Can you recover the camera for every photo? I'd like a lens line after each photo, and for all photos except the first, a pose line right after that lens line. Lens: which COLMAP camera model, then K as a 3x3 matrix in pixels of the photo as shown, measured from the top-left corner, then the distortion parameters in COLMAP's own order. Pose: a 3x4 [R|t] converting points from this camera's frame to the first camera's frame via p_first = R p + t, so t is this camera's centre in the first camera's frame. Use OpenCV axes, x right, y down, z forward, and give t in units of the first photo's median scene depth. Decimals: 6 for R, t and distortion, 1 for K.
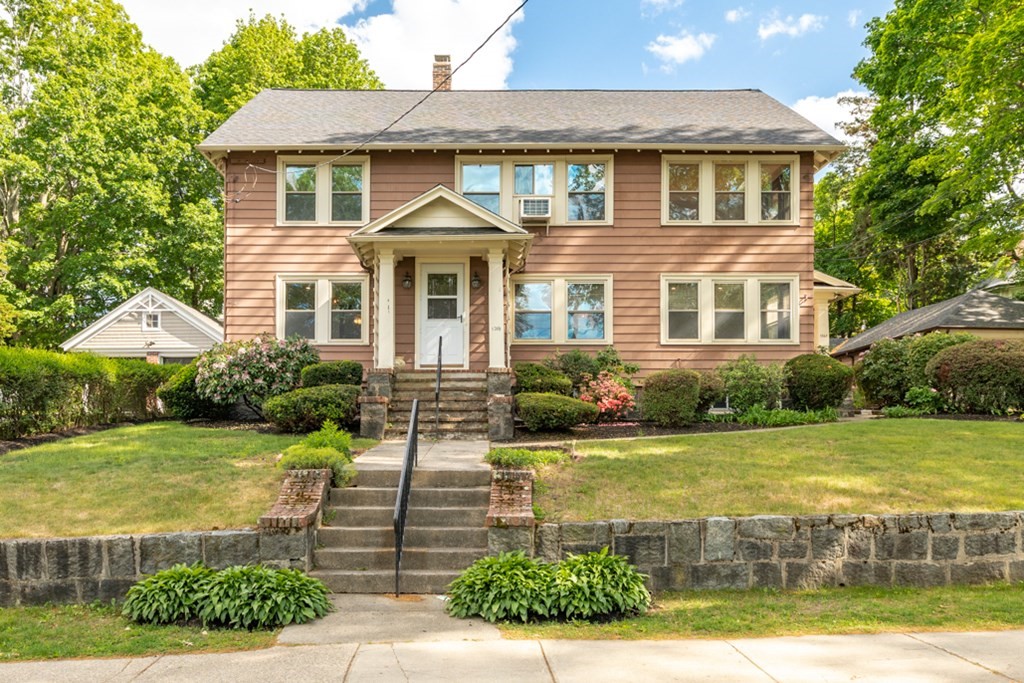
lens RADIAL K [[481.2, 0, 512.7], [0, 481.2, 340.7], [0, 0, 1]] dist [0.003383, -0.002046]
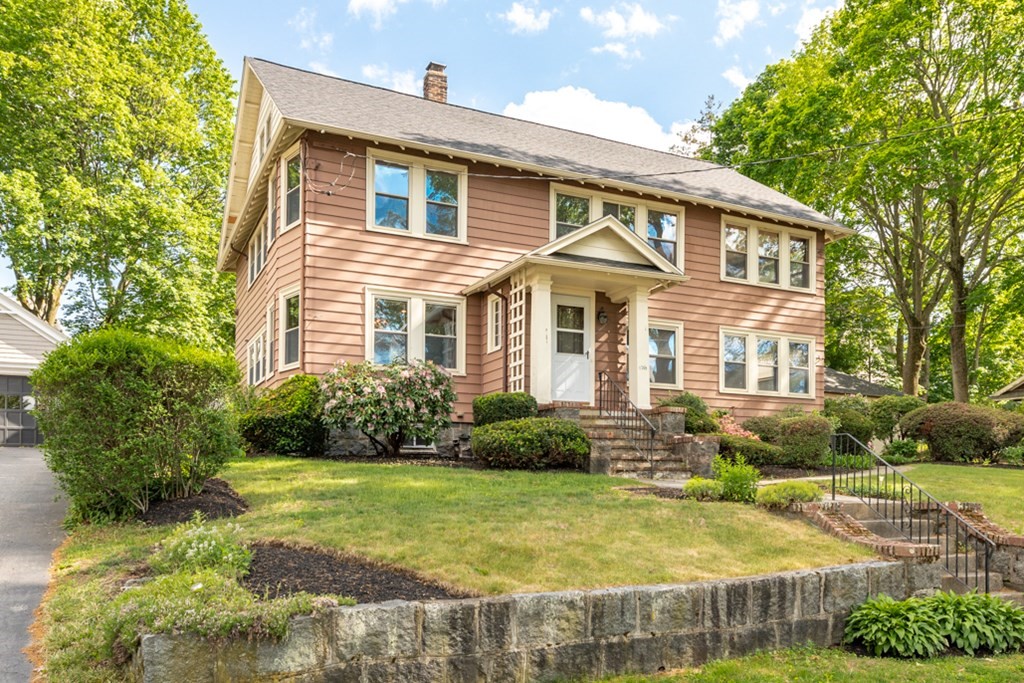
lens RADIAL K [[501.9, 0, 514.3], [0, 501.9, 384.5], [0, 0, 1]] dist [0.003854, -0.000072]
pose [[0.958038, 0.057754, 0.280763, -0.525907], [-0.058315, 0.998278, -0.006365, 0.028597], [-0.280647, -0.010275, 0.959756, 0.078364]]
